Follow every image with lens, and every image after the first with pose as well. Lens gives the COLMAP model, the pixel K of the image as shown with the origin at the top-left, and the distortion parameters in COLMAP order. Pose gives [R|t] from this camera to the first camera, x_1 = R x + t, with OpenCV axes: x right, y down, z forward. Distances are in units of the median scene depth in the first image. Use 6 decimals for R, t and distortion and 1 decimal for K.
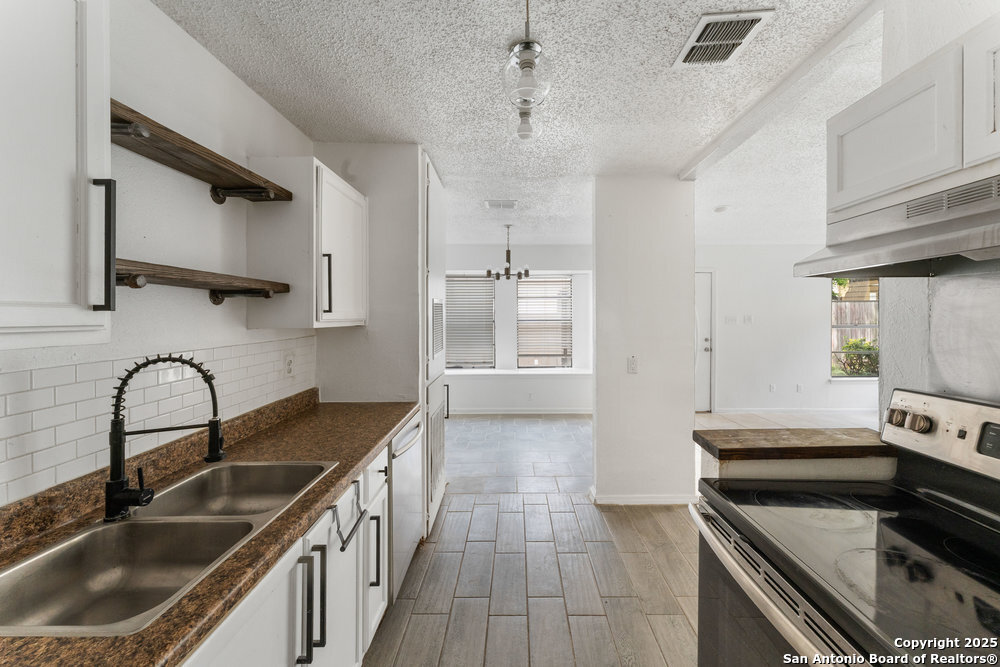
lens RADIAL K [[405.4, 0, 522.0], [0, 405.4, 317.8], [0, 0, 1]] dist [-0.001040, 0.000174]
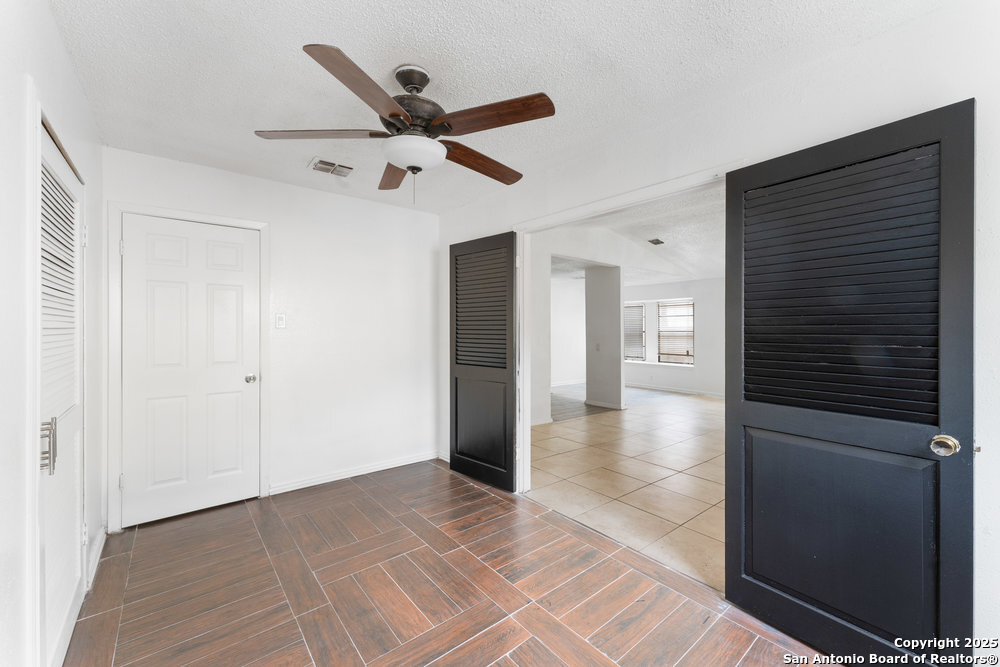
lens RADIAL K [[396.6, 0, 500.4], [0, 396.6, 329.1], [0, 0, 1]] dist [0.000500, 0.000023]
pose [[0.615941, 0.000004, -0.787793, 3.763782], [-0.007531, 0.999954, -0.005883, 0.056390], [0.787757, 0.009557, 0.615913, -1.924793]]
